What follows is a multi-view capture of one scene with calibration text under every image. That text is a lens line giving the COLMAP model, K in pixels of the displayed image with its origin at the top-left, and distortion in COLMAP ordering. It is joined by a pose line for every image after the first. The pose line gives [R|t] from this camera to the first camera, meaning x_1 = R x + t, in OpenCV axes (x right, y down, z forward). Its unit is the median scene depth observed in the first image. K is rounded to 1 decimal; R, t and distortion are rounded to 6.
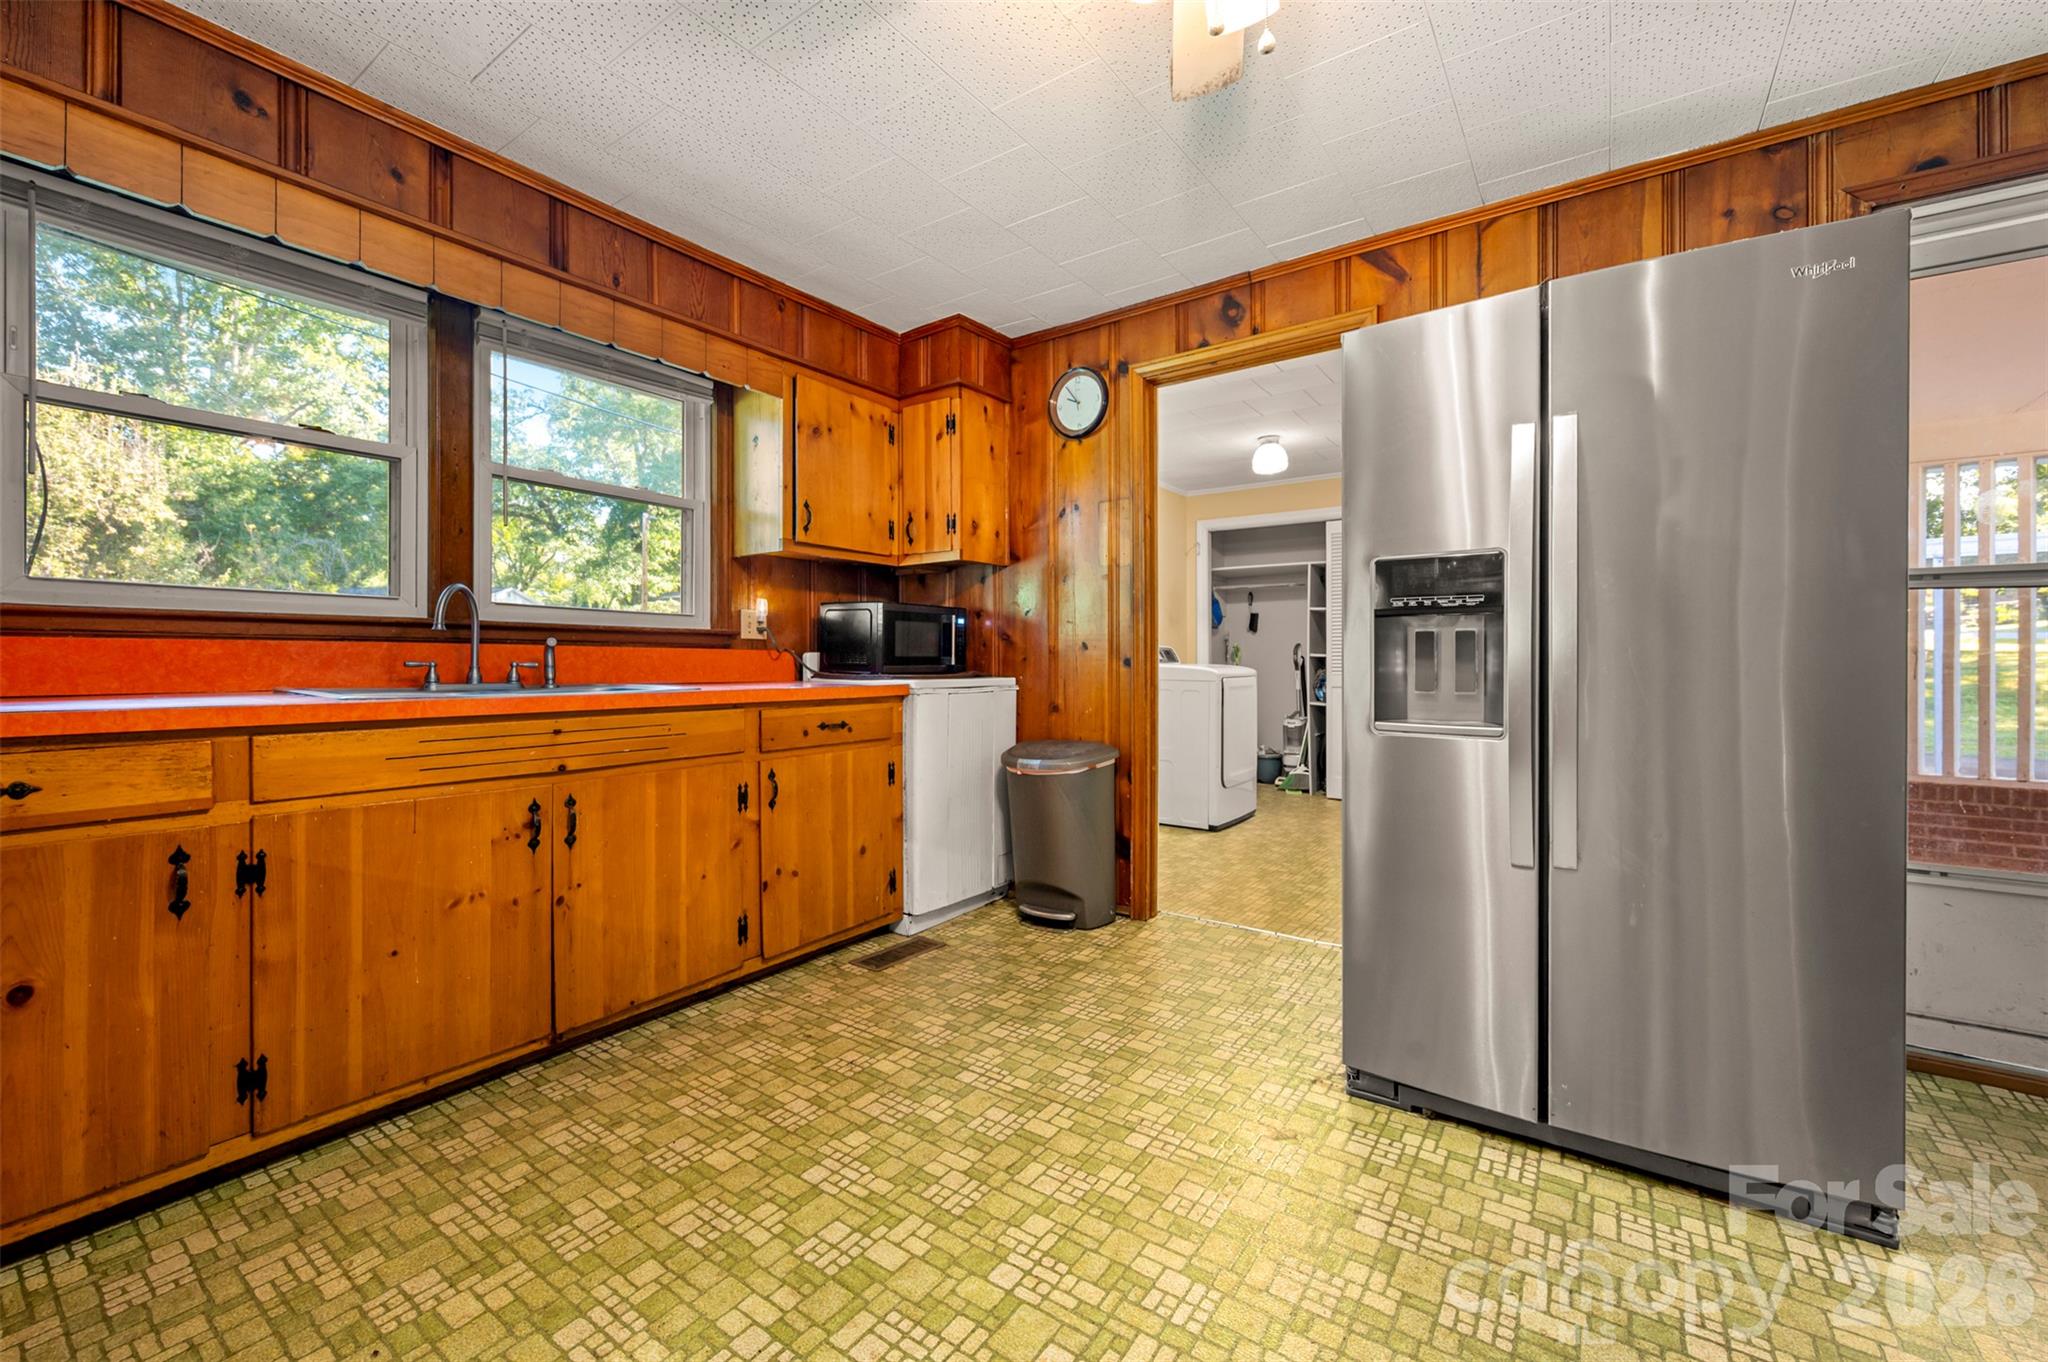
lens RADIAL K [[835.6, 0, 1021.7], [0, 835.6, 661.8], [0, 0, 1]] dist [-0.000427, 0.000190]
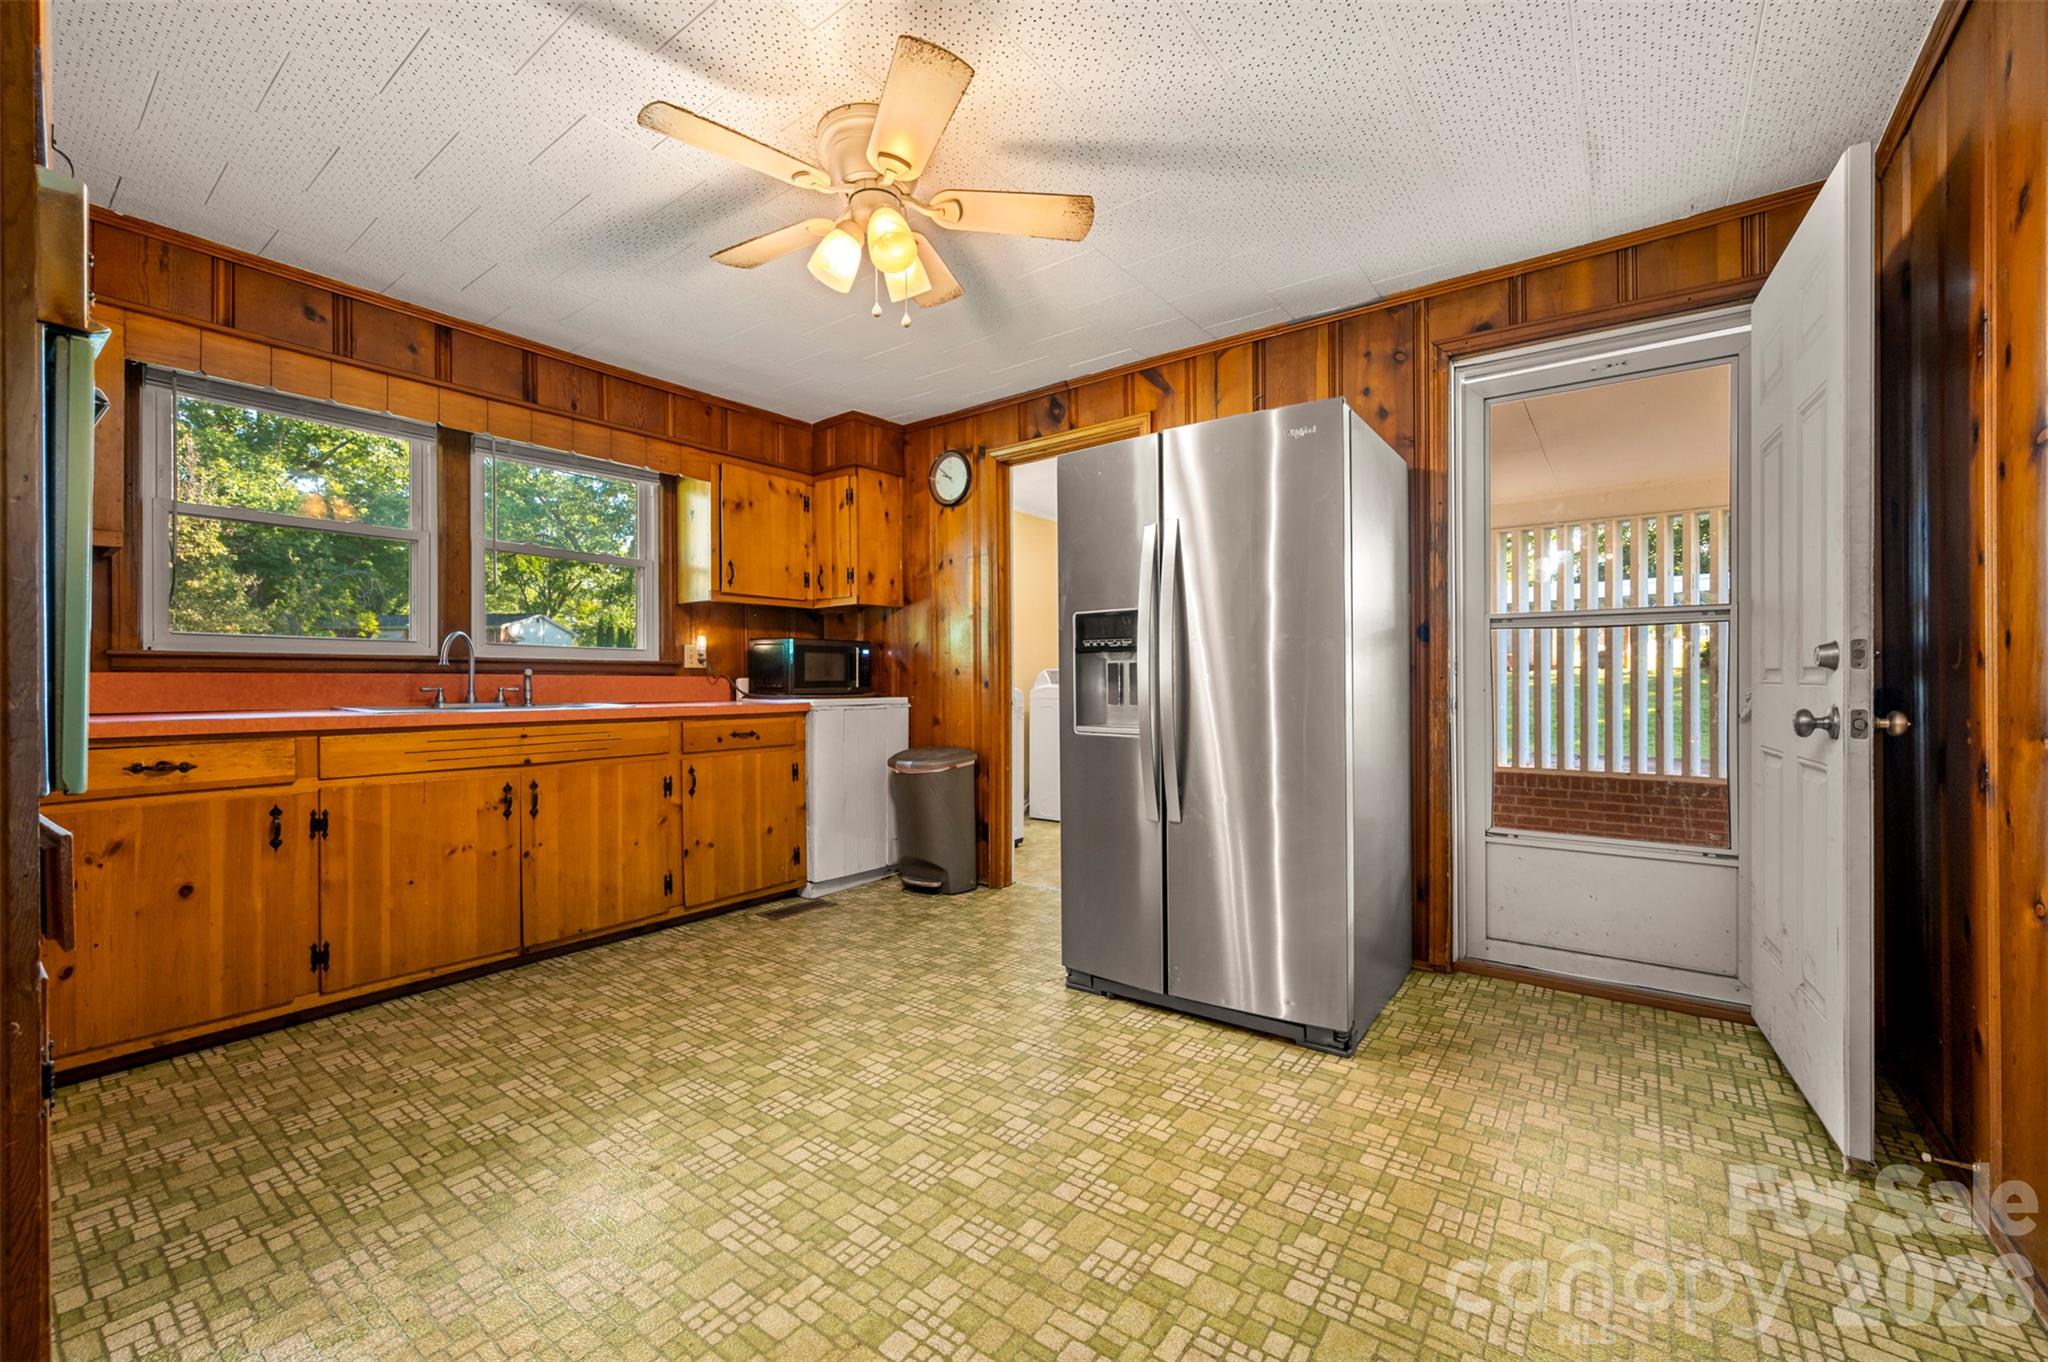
lens RADIAL K [[835.6, 0, 1024.3], [0, 835.6, 680.9], [0, 0, 1]] dist [-0.000427, 0.000190]
pose [[0.999619, -0.005463, -0.027053, 0.325729], [0.005404, 0.999983, -0.002230, -0.002718], [0.027065, 0.002083, 0.999632, -0.390611]]
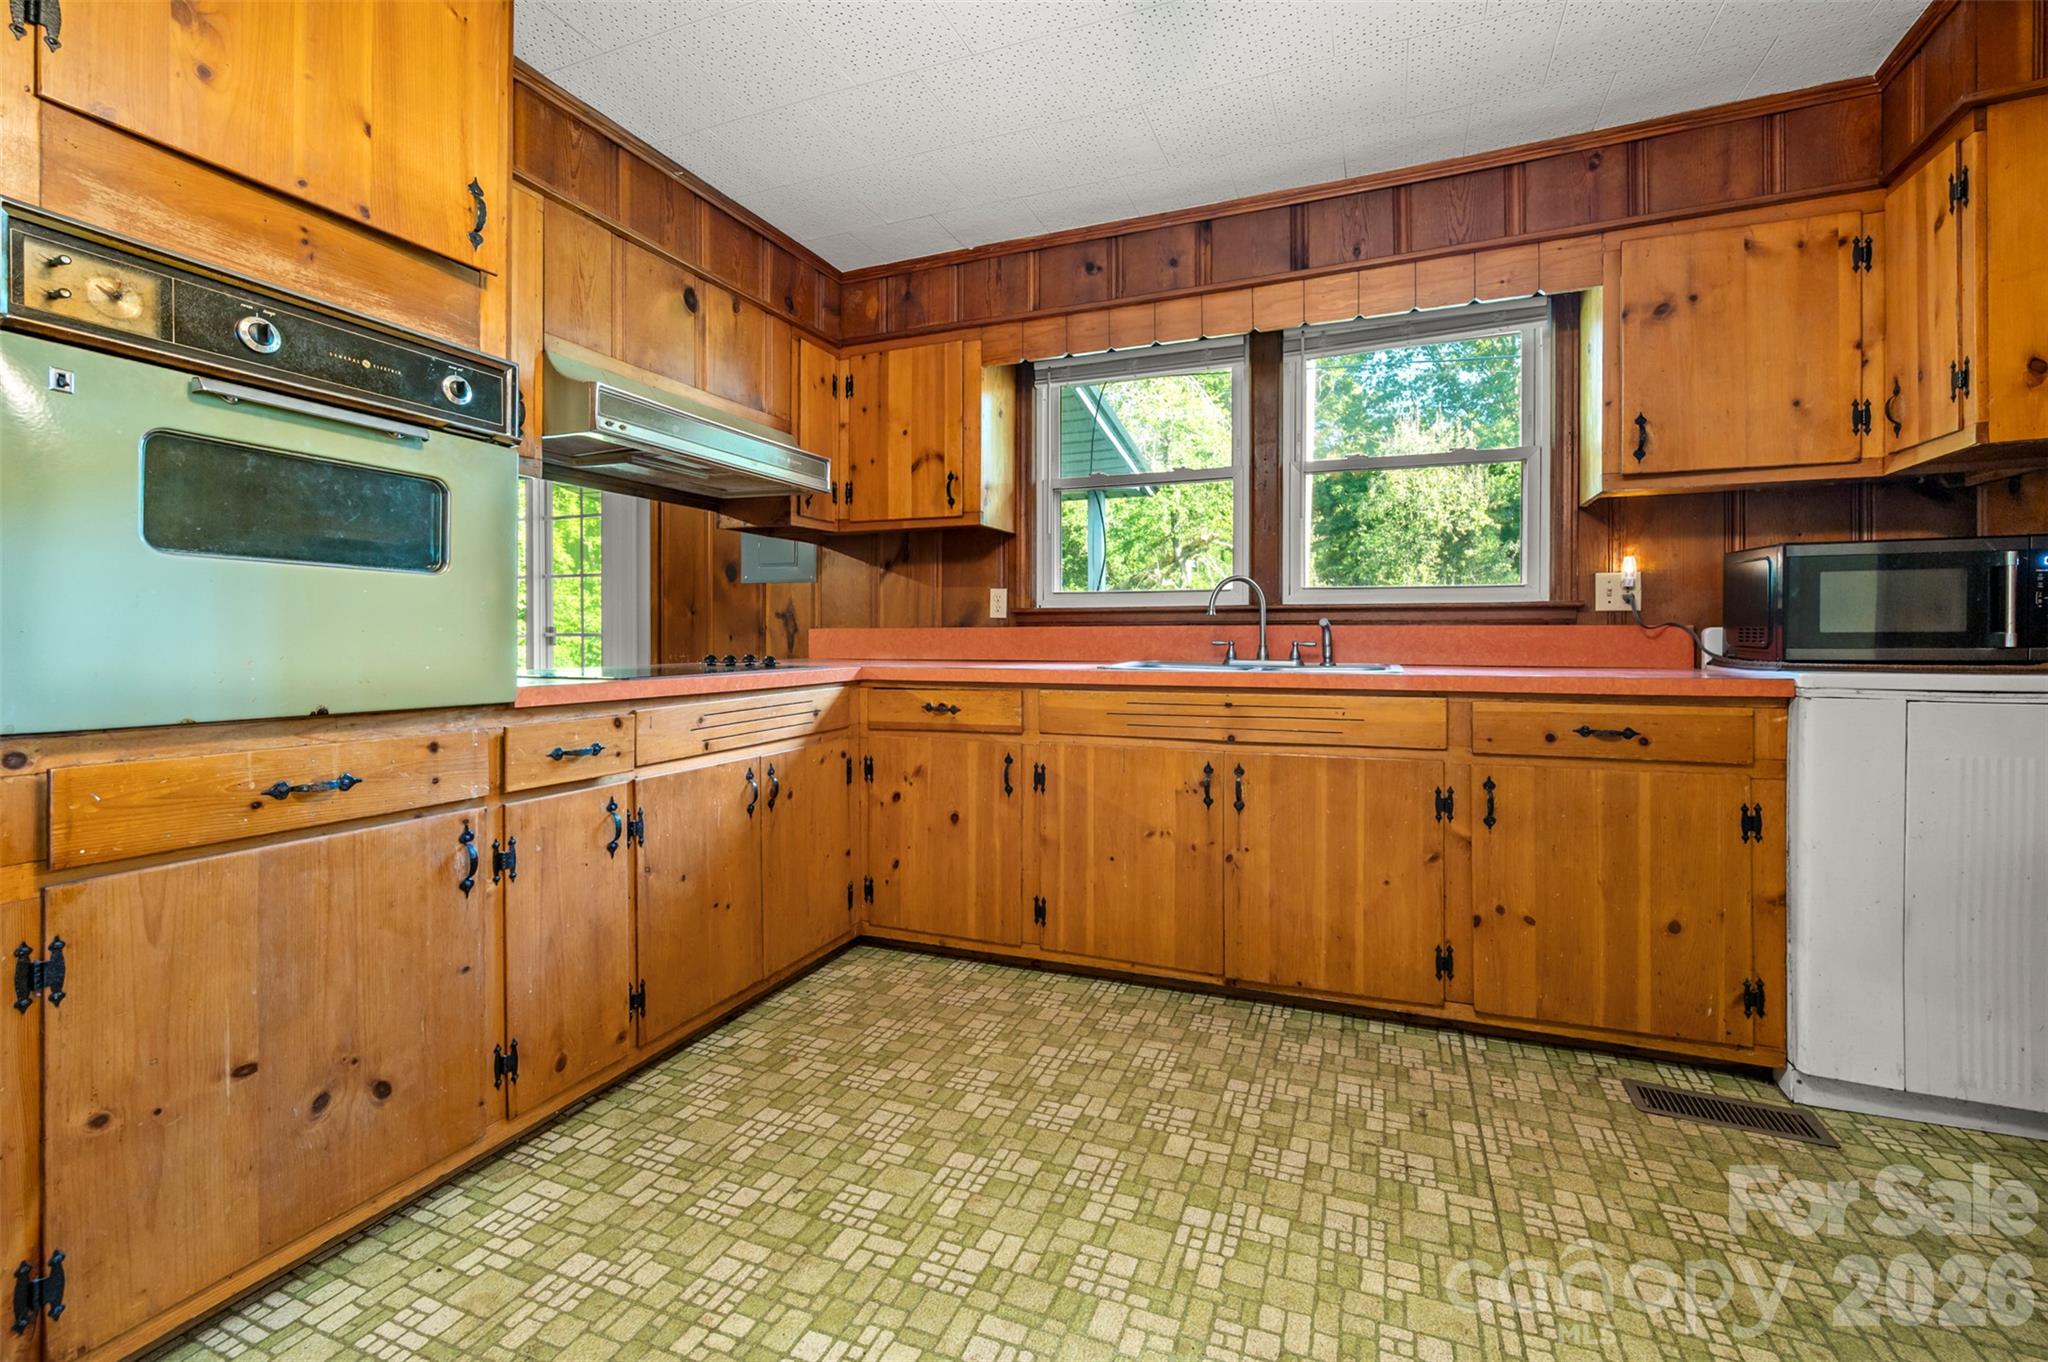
lens RADIAL K [[835.6, 0, 1049.6], [0, 835.6, 644.2], [0, 0, 1]] dist [-0.000427, 0.000190]
pose [[0.240769, 0.006180, -0.970563, 0.444623], [0.002667, 0.999972, 0.007029, -0.005477], [0.970579, -0.004281, 0.240745, 0.485145]]
